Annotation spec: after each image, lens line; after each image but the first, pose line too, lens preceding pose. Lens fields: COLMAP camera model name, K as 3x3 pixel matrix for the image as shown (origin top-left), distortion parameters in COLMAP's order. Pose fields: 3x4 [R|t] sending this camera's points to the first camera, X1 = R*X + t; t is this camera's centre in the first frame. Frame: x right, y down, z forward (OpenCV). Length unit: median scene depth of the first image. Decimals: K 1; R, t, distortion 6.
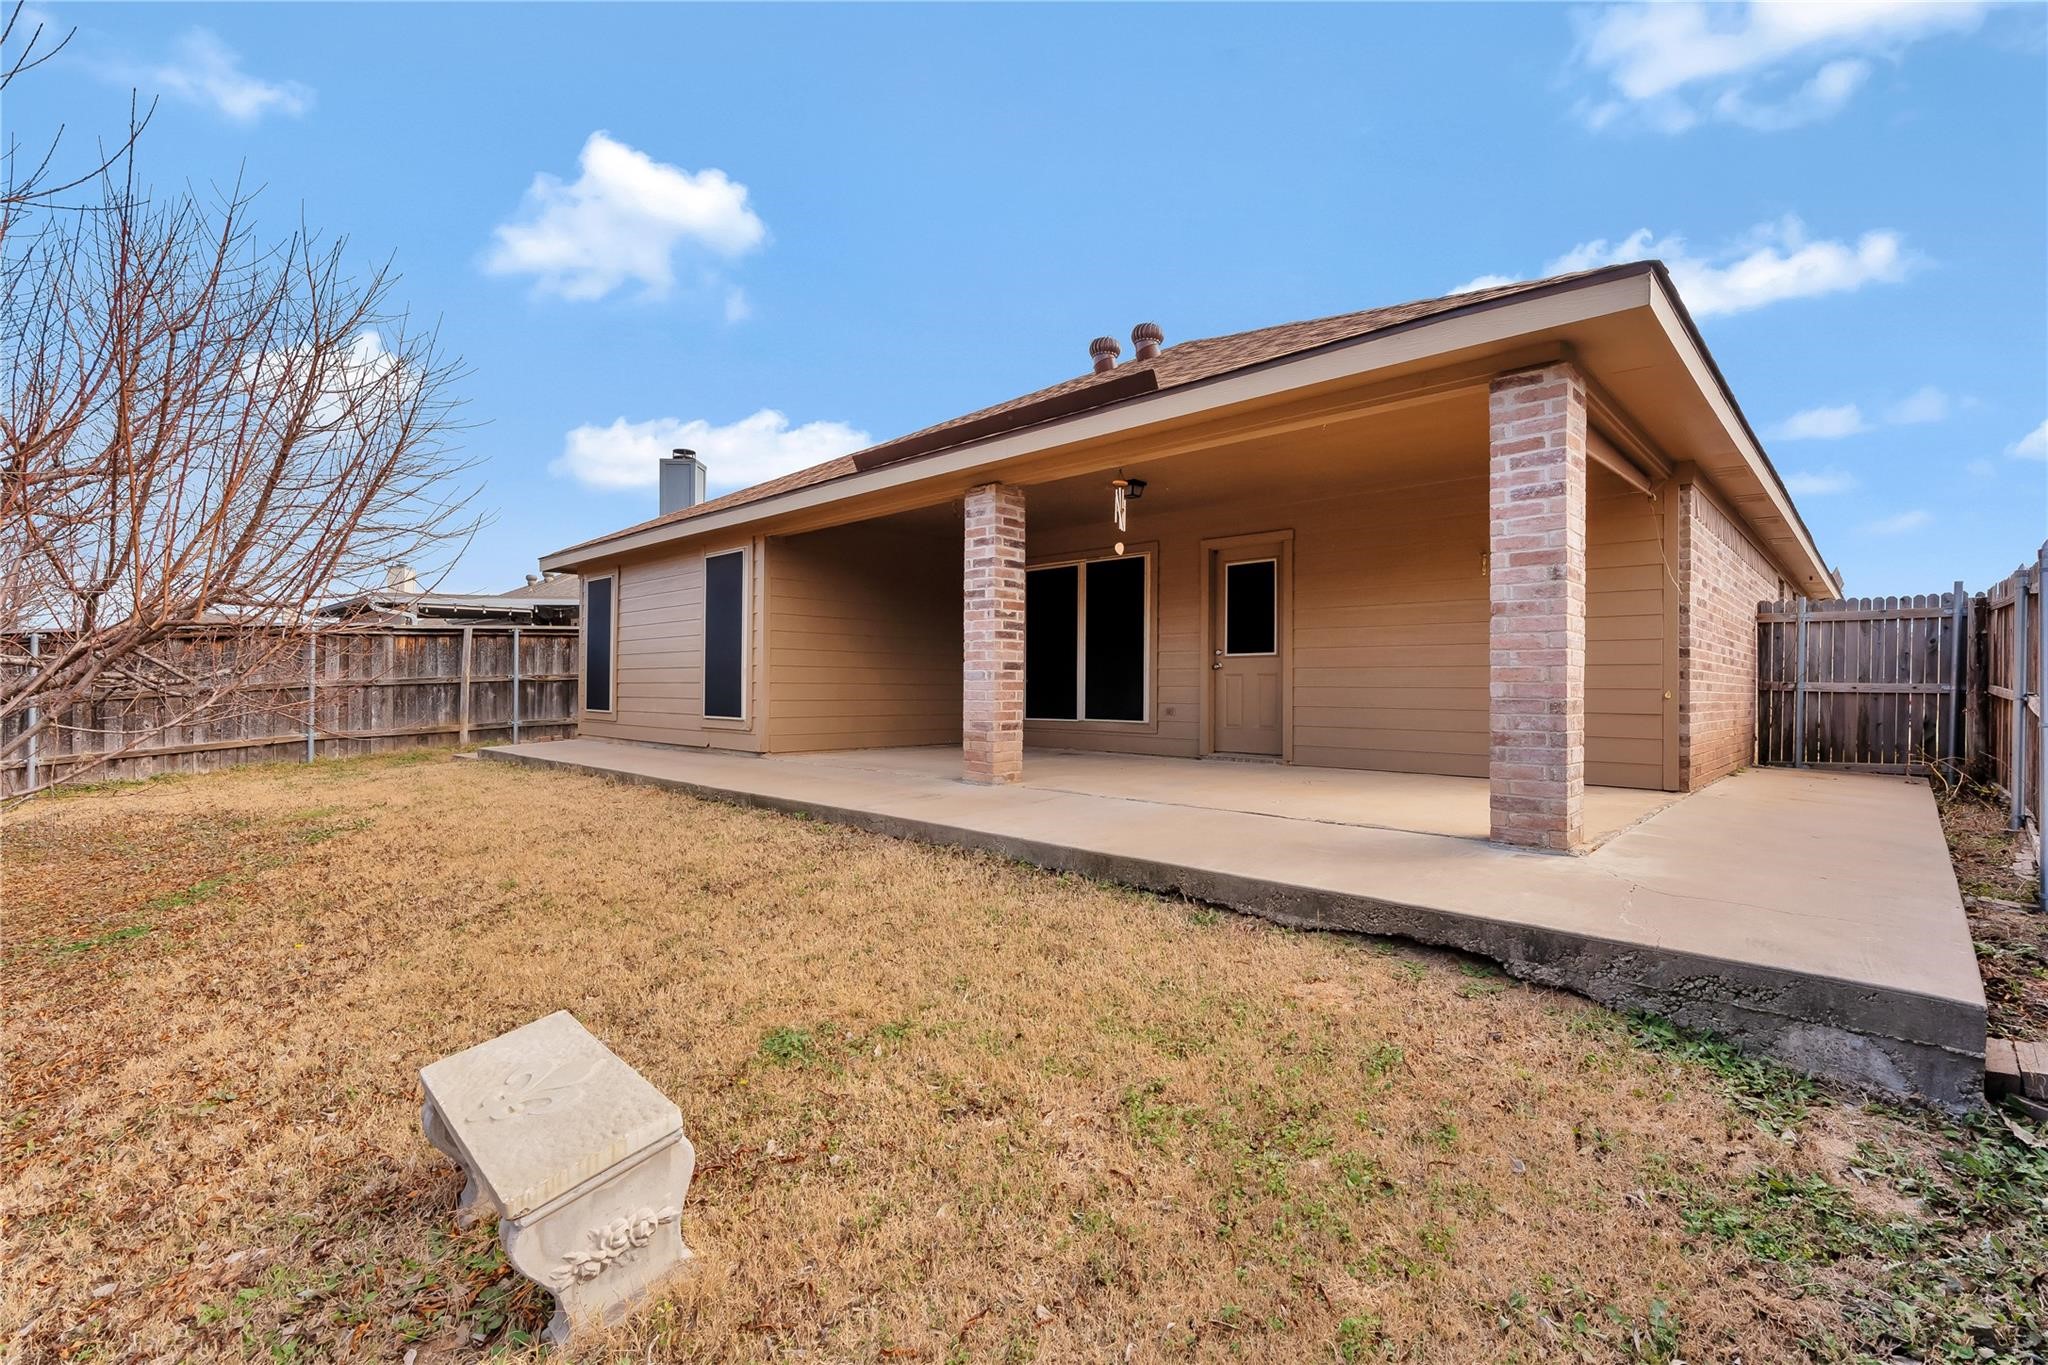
lens RADIAL K [[904.0, 0, 1018.0], [0, 904.0, 676.8], [0, 0, 1]] dist [0.002086, 0.000220]
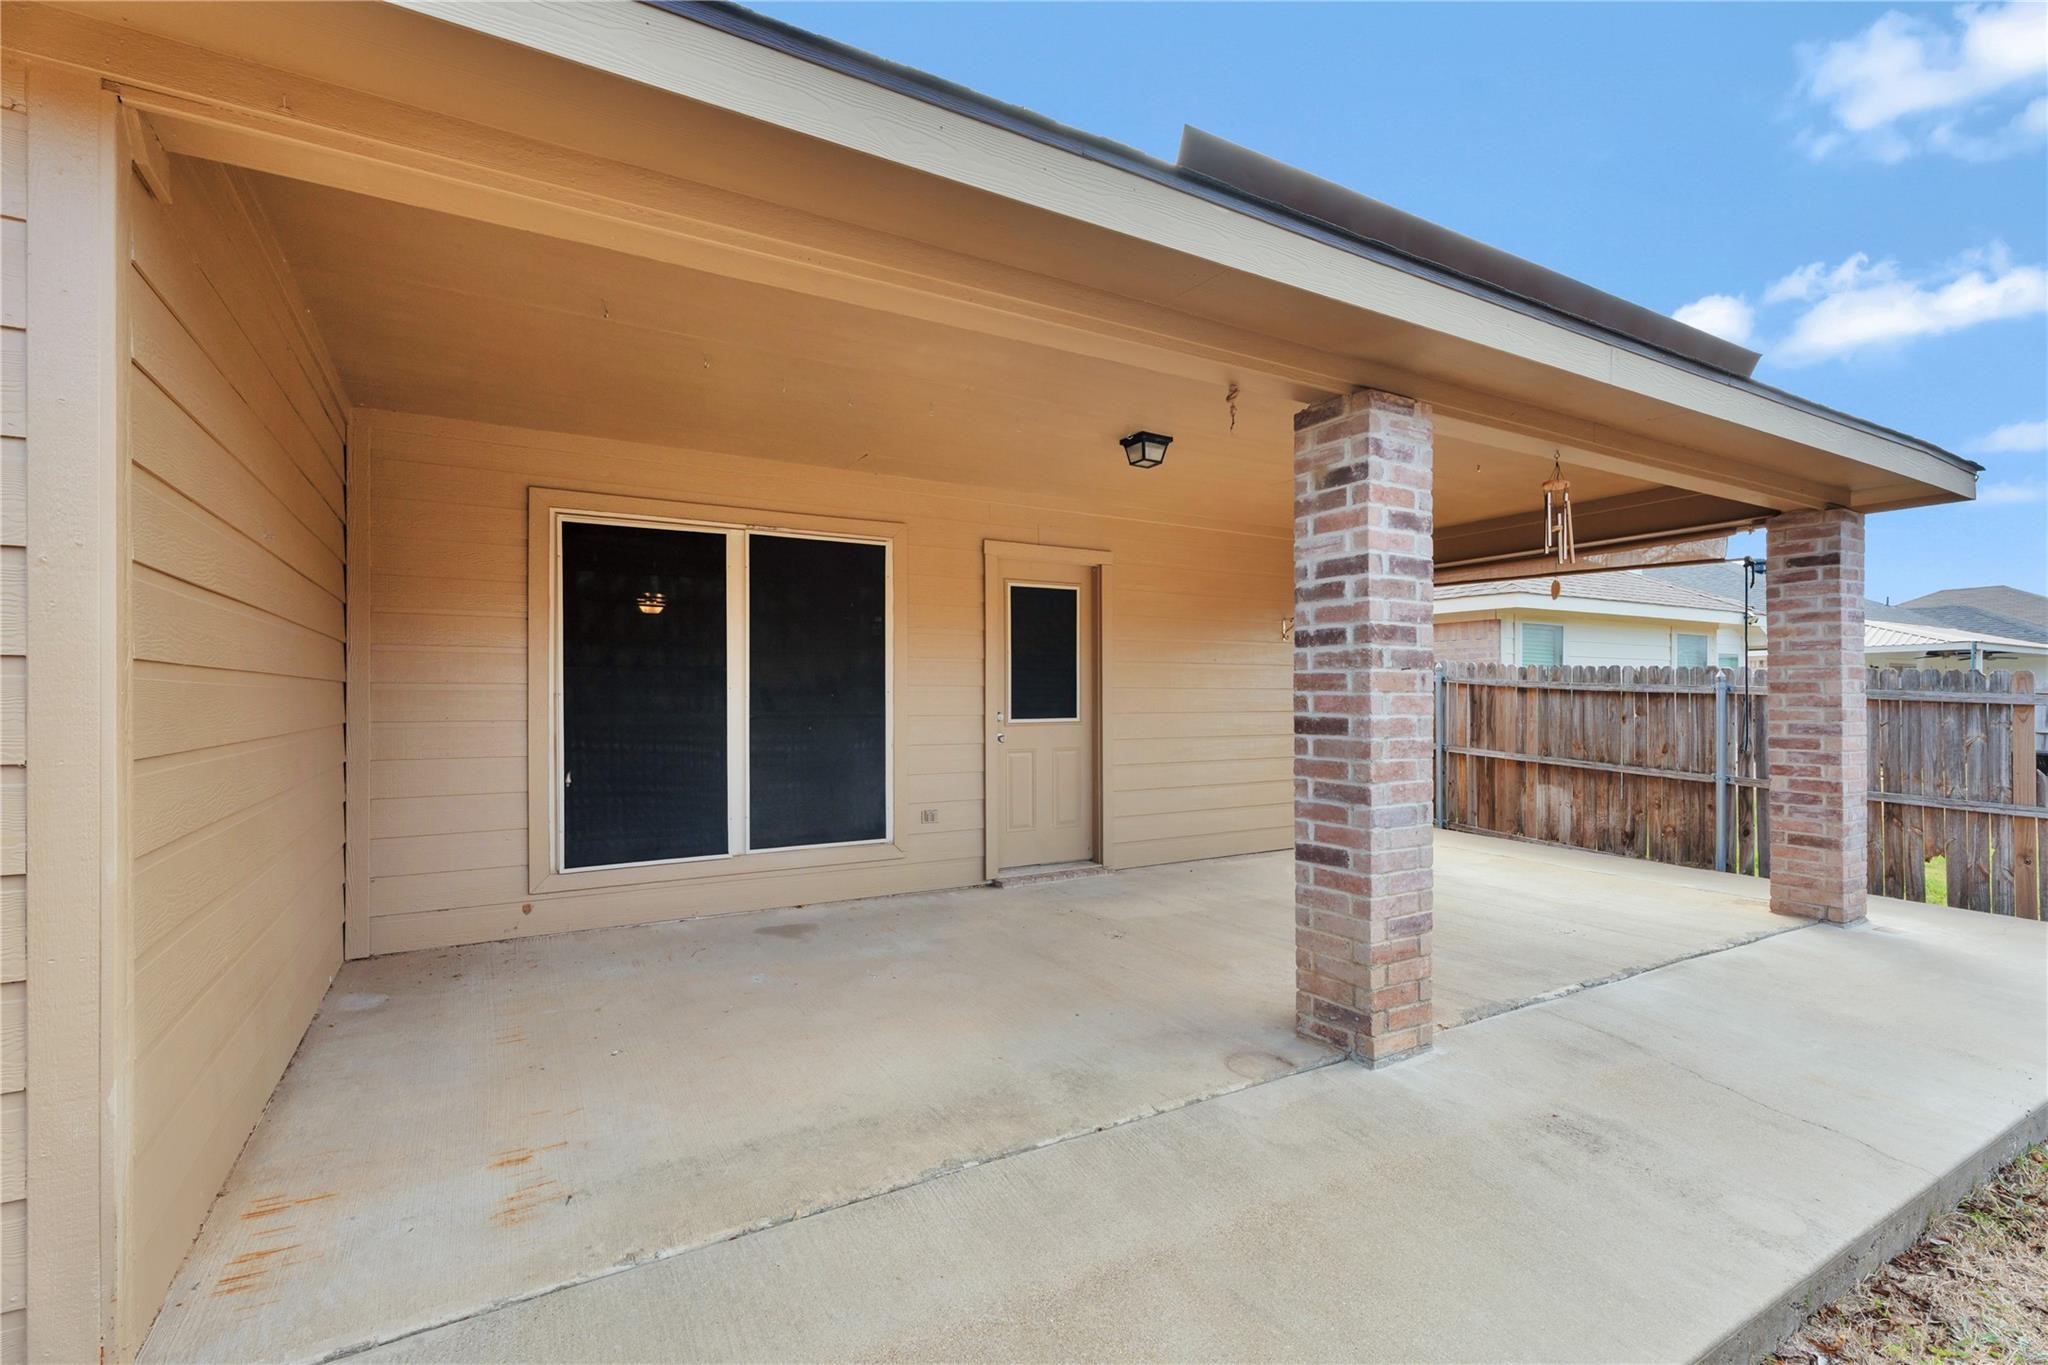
lens RADIAL K [[899.4, 0, 1018.6], [0, 899.4, 692.7], [0, 0, 1]] dist [0.000447, 0.000056]
pose [[0.268931, -0.005975, 0.963141, -0.518268], [-0.007661, 0.999936, 0.008342, -0.064214], [-0.963129, -0.009623, 0.268868, 1.046985]]
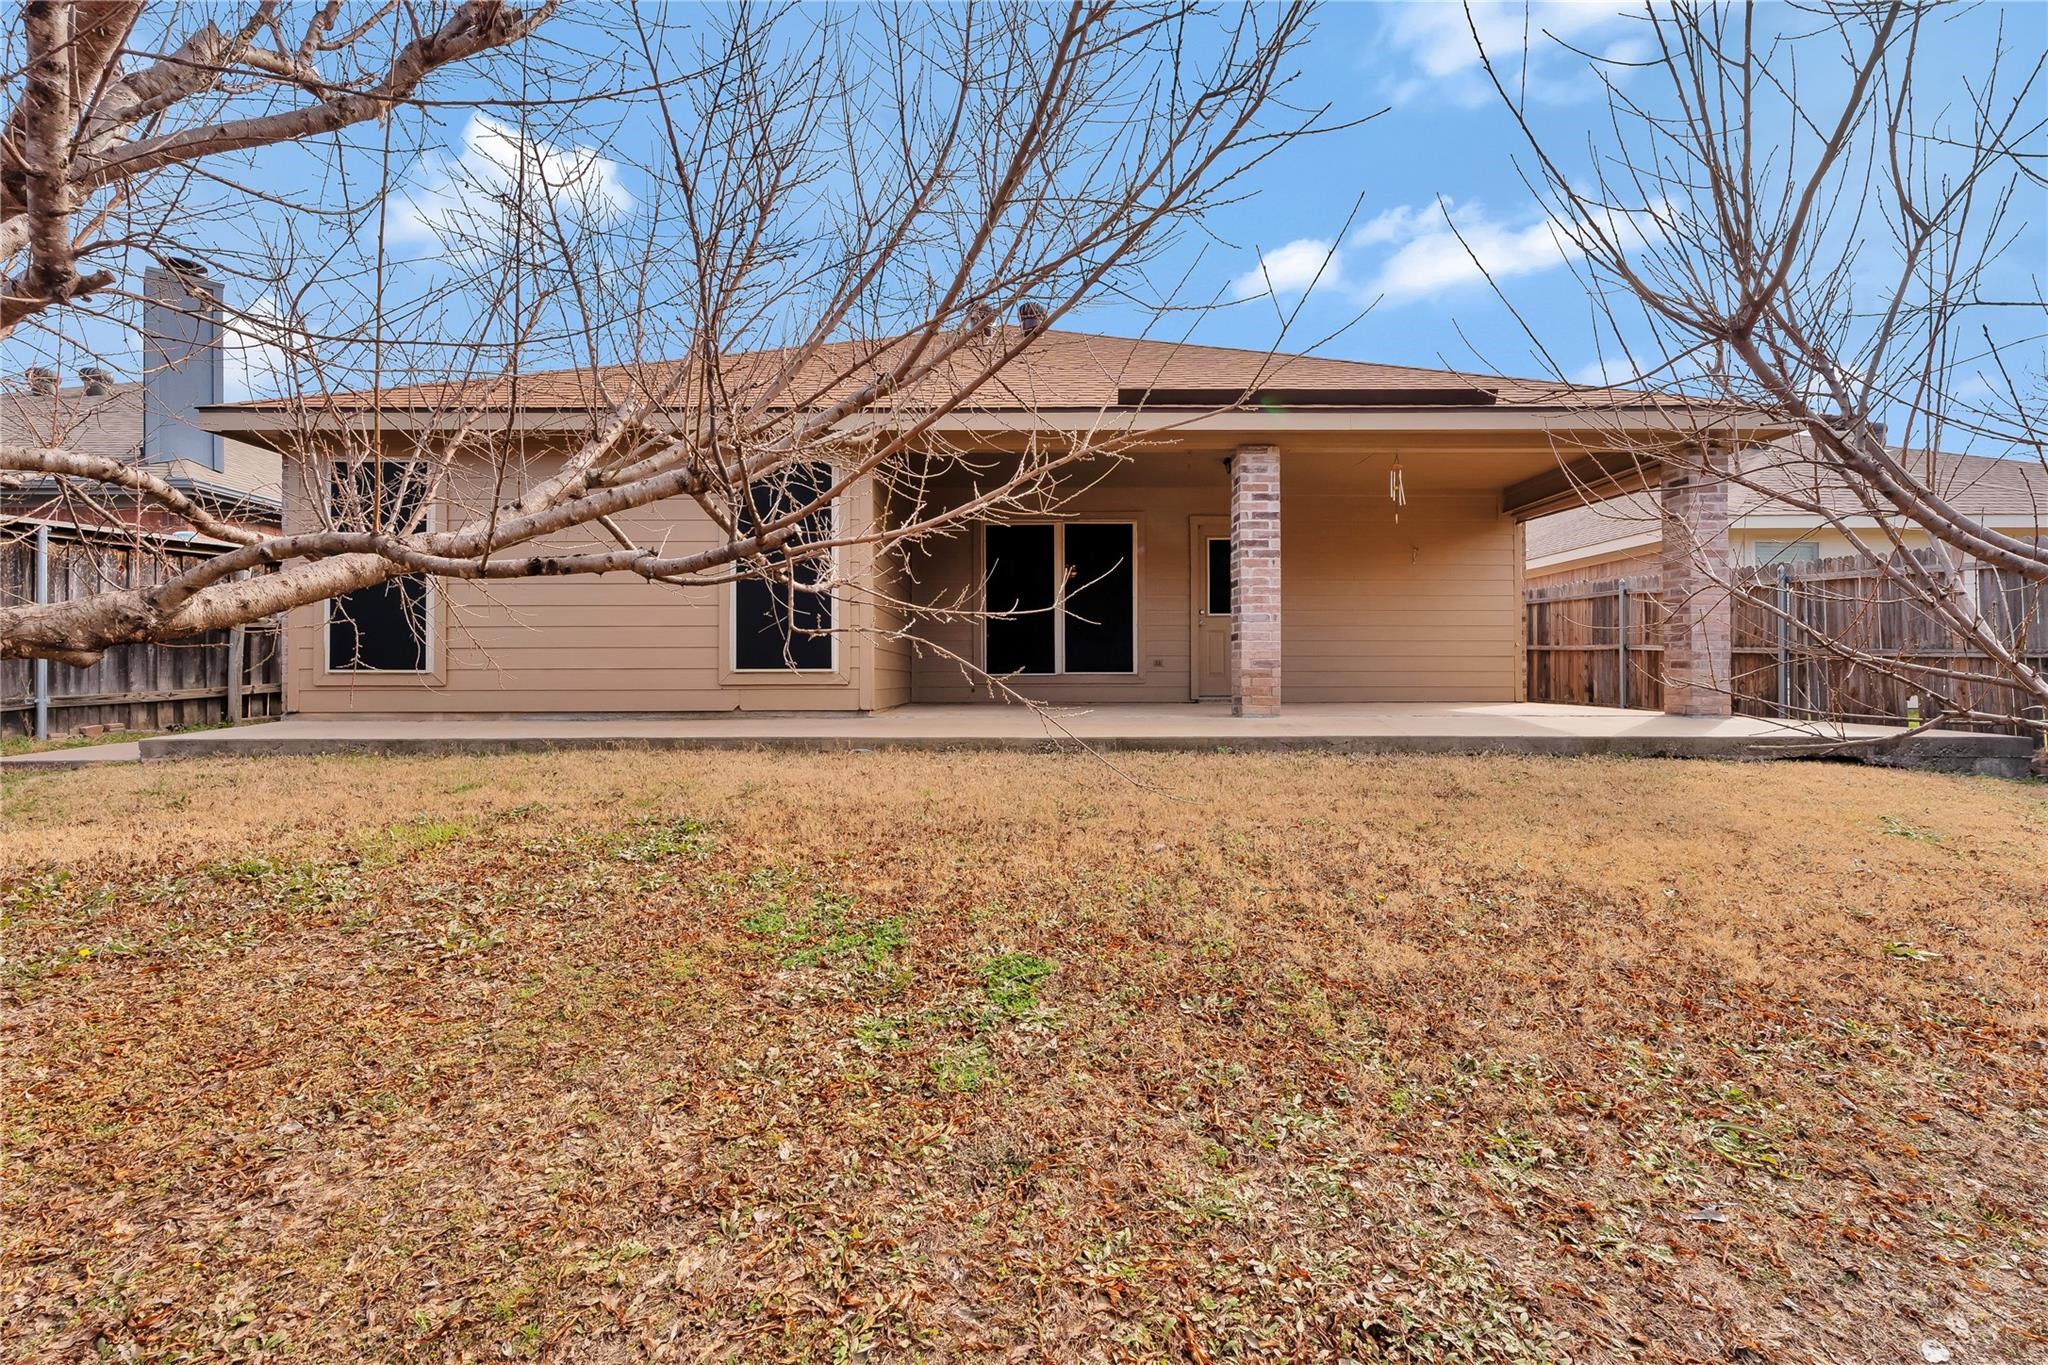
lens RADIAL K [[904.0, 0, 1018.0], [0, 904.0, 676.8], [0, 0, 1]] dist [0.002086, 0.000220]
pose [[0.717201, -0.007902, 0.696822, -1.005712], [-0.002050, 0.999907, 0.013449, 0.054869], [-0.696863, -0.011074, 0.717118, 0.408795]]
